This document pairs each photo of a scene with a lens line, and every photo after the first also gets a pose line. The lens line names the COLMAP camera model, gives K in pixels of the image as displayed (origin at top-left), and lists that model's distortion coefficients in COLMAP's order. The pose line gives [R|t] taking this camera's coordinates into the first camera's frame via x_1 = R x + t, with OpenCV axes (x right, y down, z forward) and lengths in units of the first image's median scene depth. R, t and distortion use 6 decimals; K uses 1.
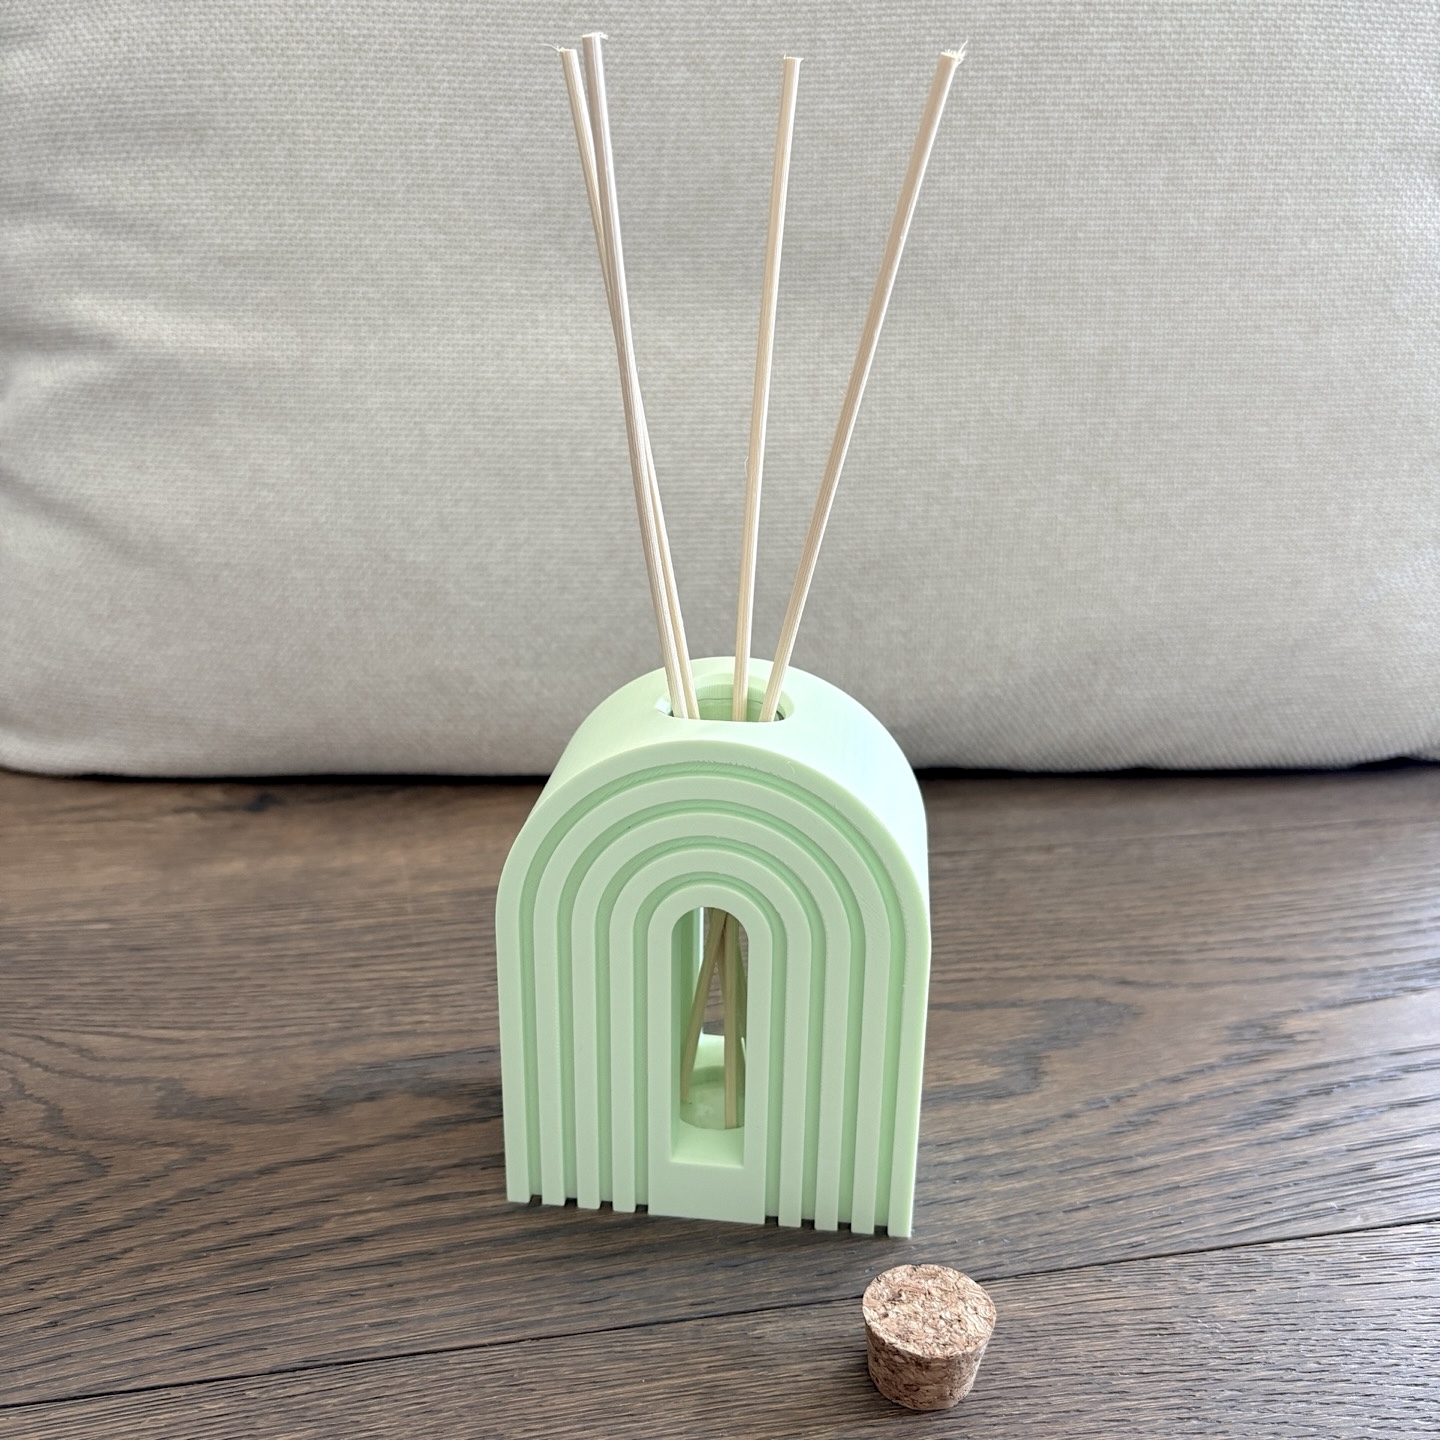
lens RADIAL K [[1505.5, 0, 719.6], [0, 1505.5, 737.4], [0, 0, 1]] dist [-0.064436, 0.134287]
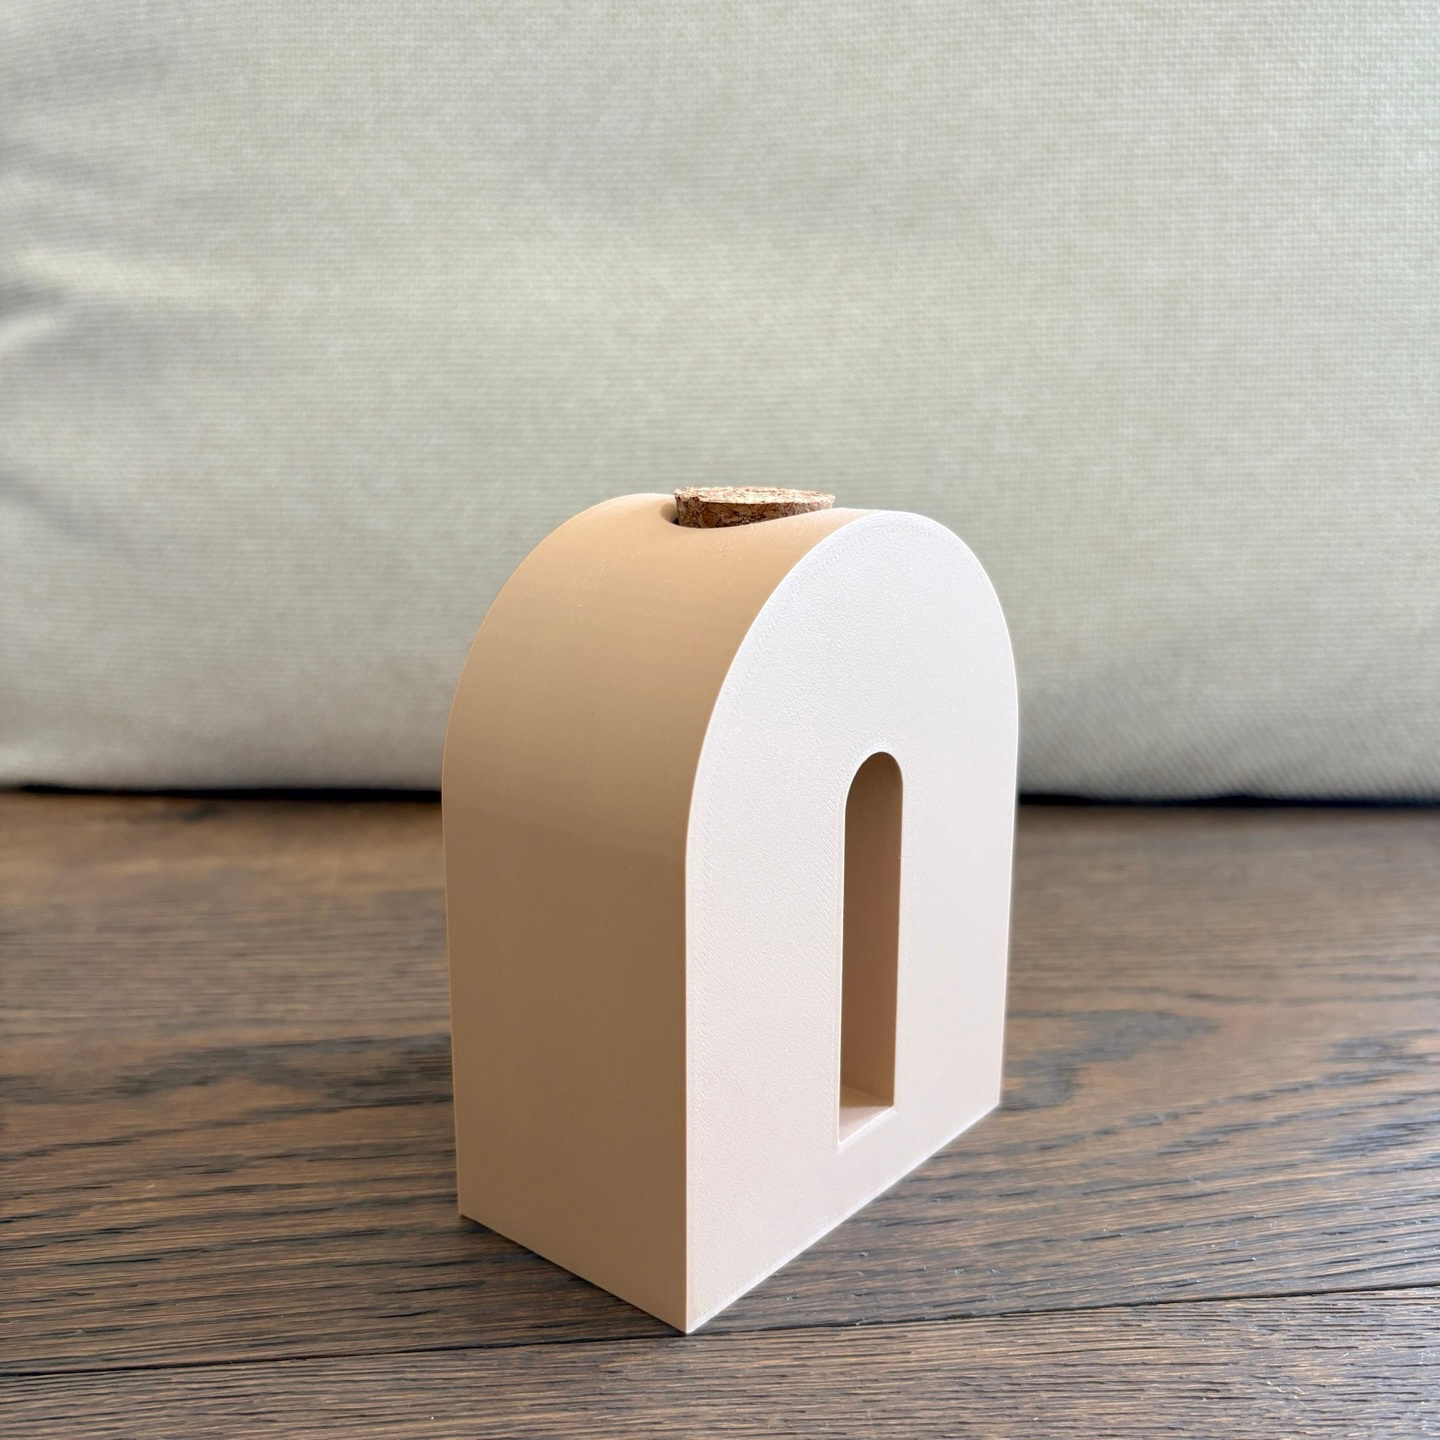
lens RADIAL K [[1518.3, 0, 715.6], [0, 1518.3, 735.0], [0, 0, 1]] dist [-0.071859, 0.130572]
pose [[0.995019, 0.004684, -0.099573, 0.110301], [-0.018622, 0.990044, -0.139519, 0.159135], [0.097928, 0.140678, 0.985200, 0.211916]]
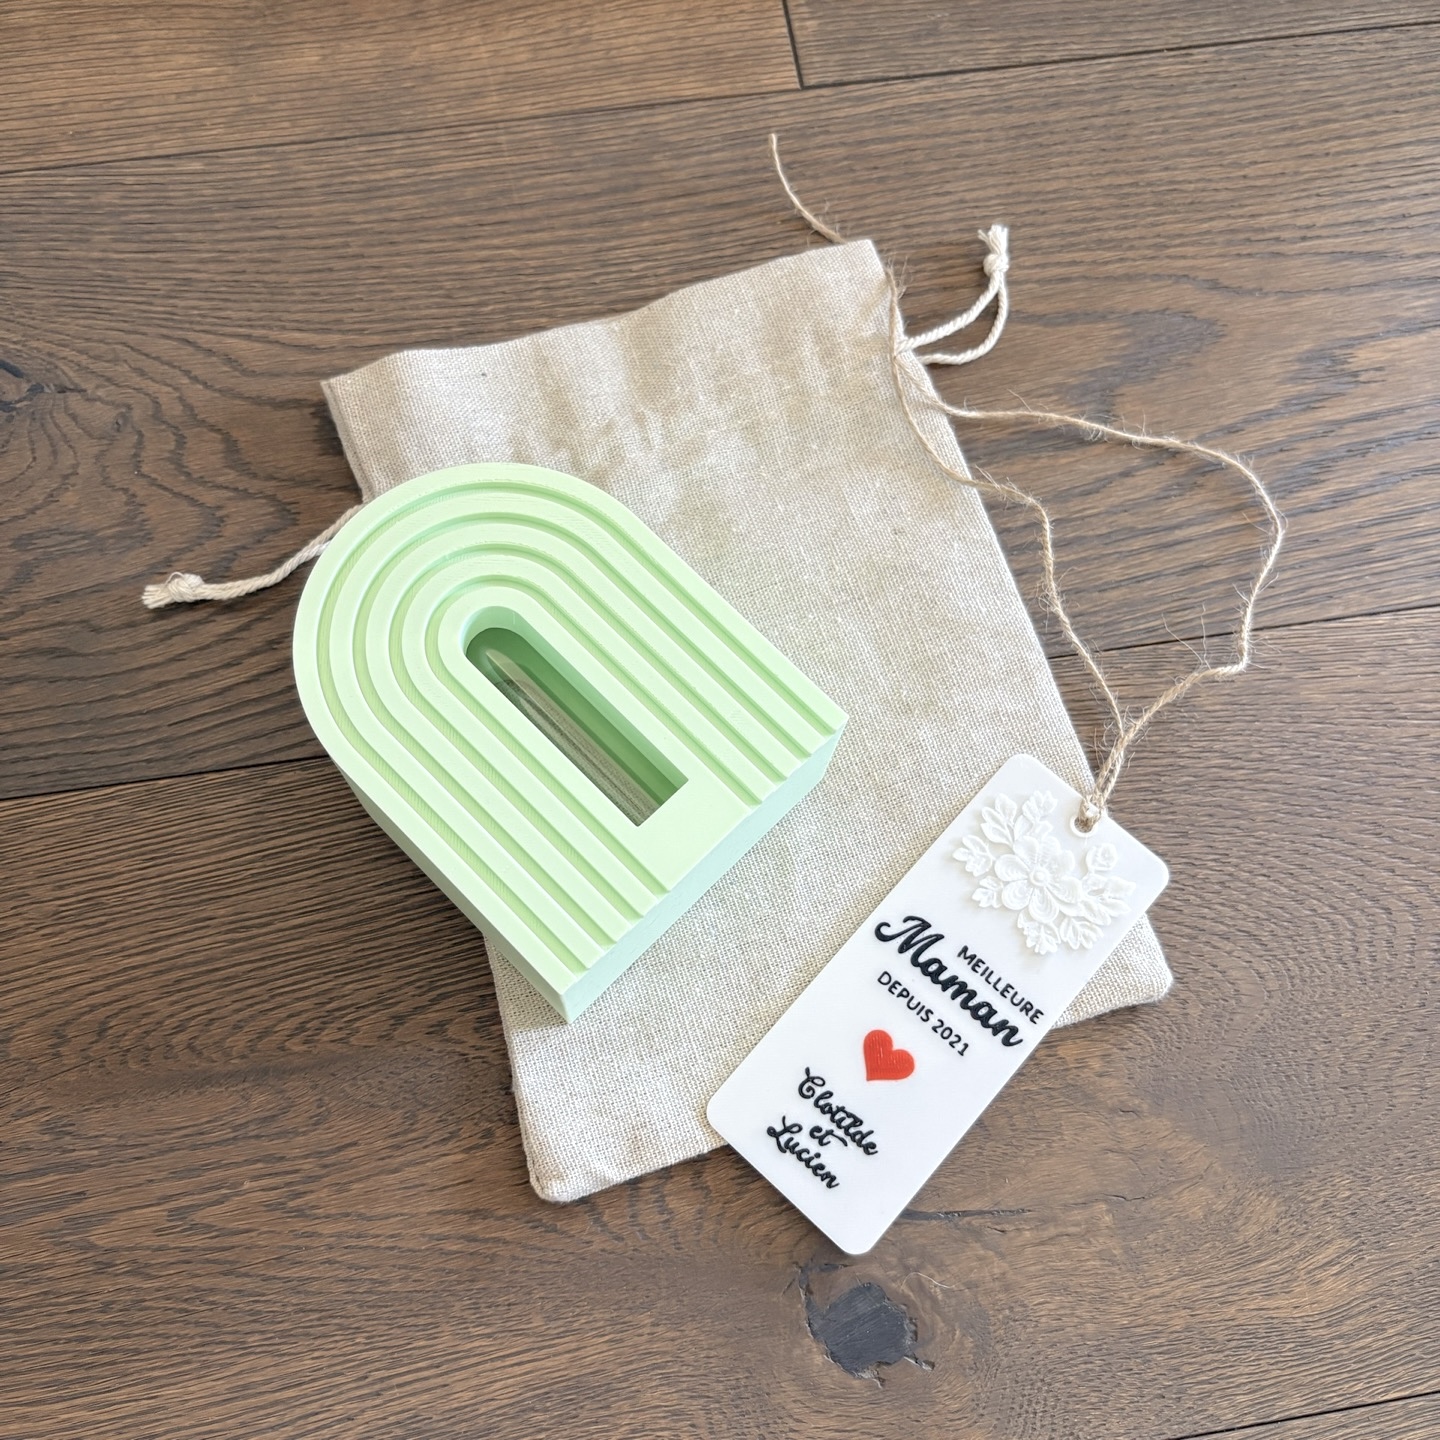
lens RADIAL K [[1498.2, 0, 722.2], [0, 1498.2, 730.3], [0, 0, 1]] dist [-0.067631, 0.146370]
pose [[0.999095, 0.042543, 0.000263, -0.060790], [-0.027436, 0.639577, 0.768237, -0.459134], [0.032514, -0.767549, 0.640165, 0.116843]]
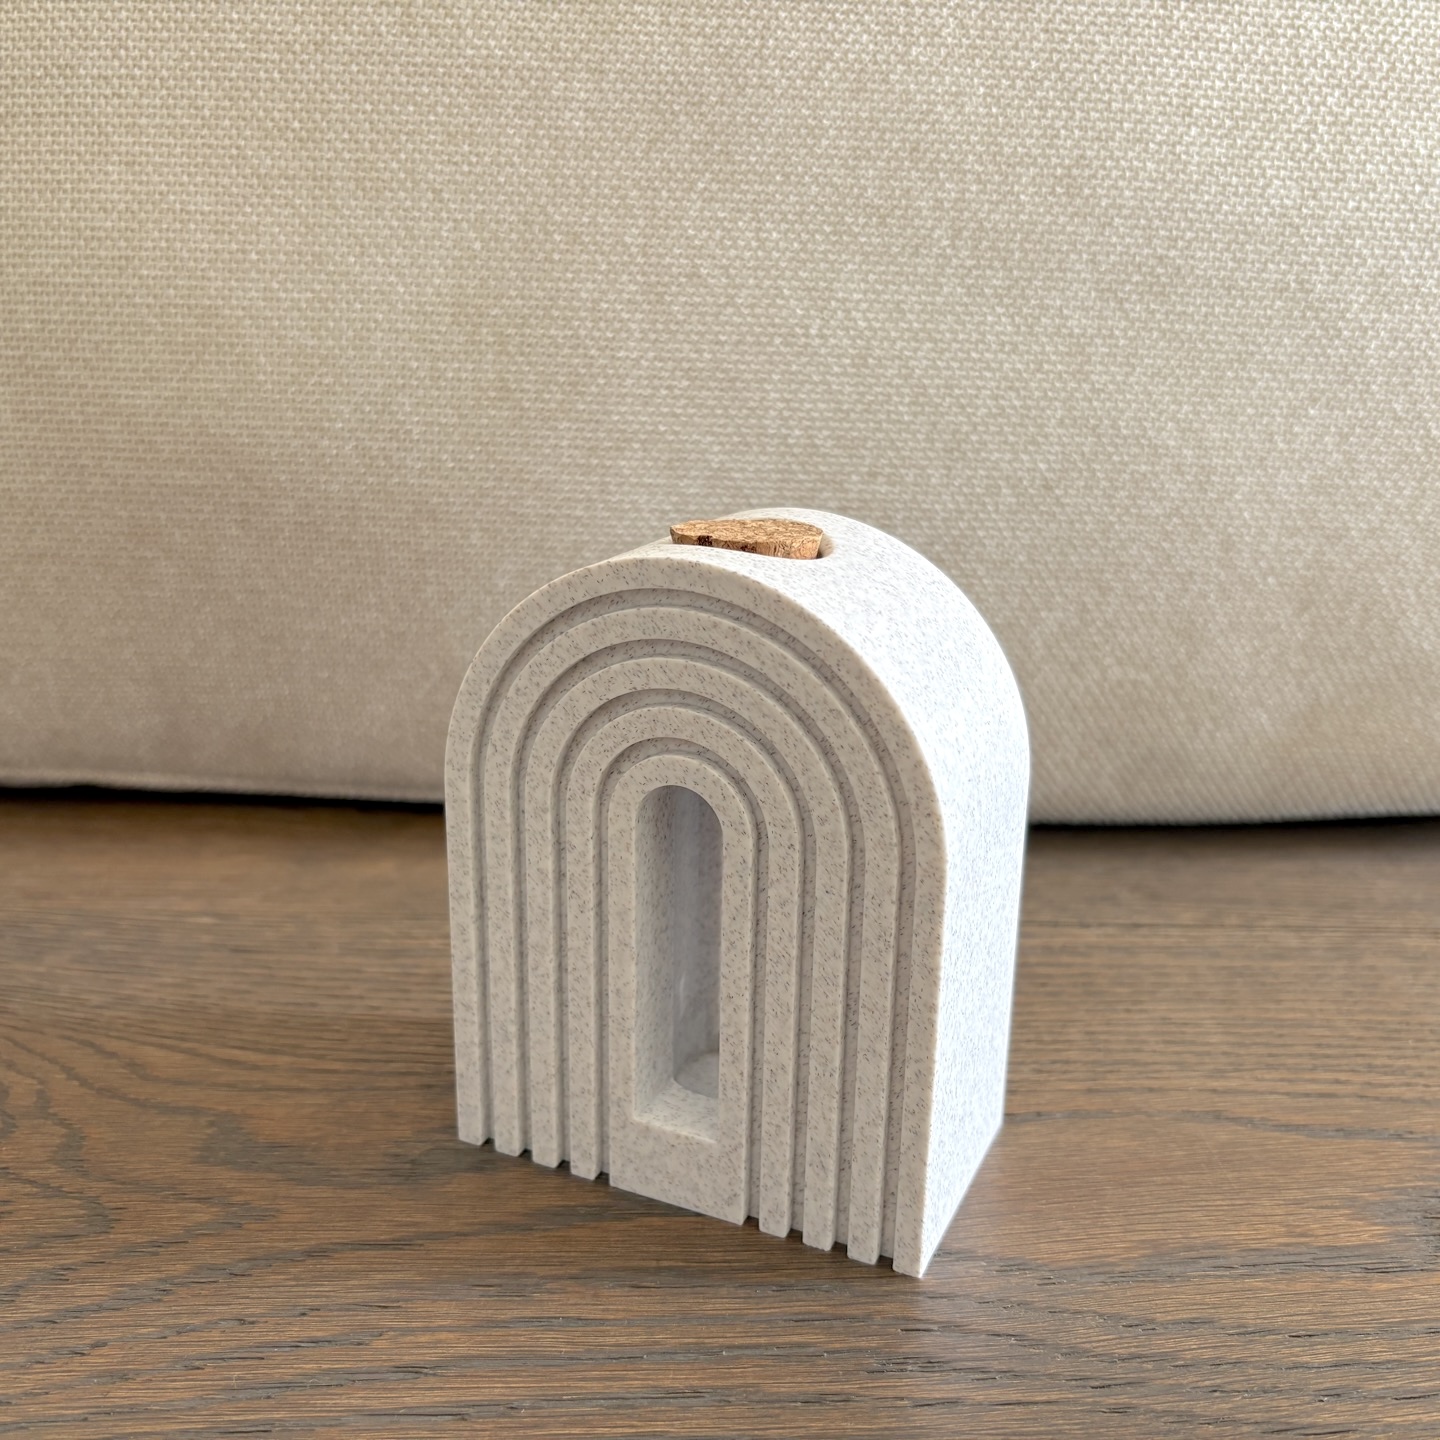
lens RADIAL K [[1521.8, 0, 727.7], [0, 1521.8, 724.5], [0, 0, 1]] dist [-0.095907, 0.177187]
pose [[0.982948, 0.060308, -0.173714, 0.001363], [-0.073525, 0.994786, -0.070678, 0.066407], [0.168545, 0.082245, 0.982257, 0.271208]]
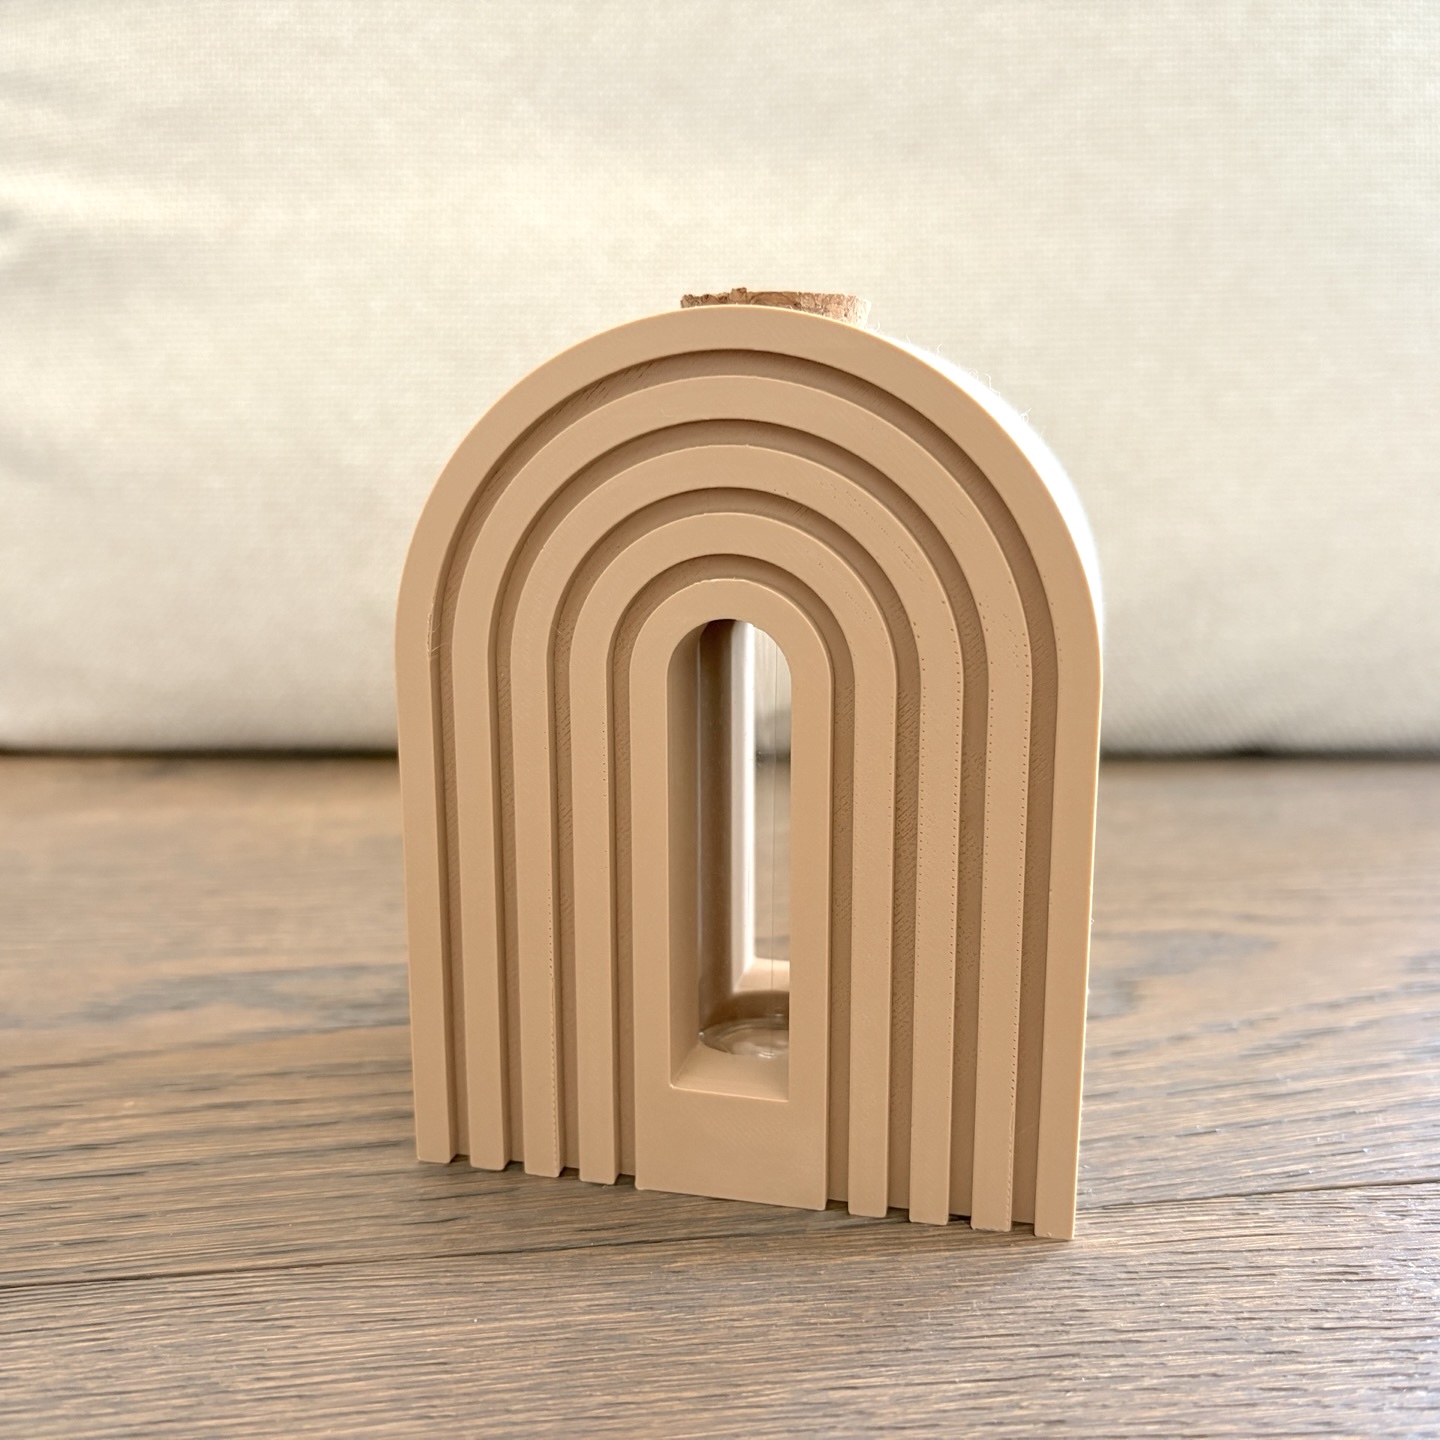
lens RADIAL K [[1528.3, 0, 724.2], [0, 1528.3, 724.8], [0, 0, 1]] dist [-0.068642, 0.115727]
pose [[0.998579, -0.003639, -0.053167, 0.061232], [-0.006024, 0.983563, -0.180463, 0.228381], [0.052949, 0.180527, 0.982144, 0.273929]]
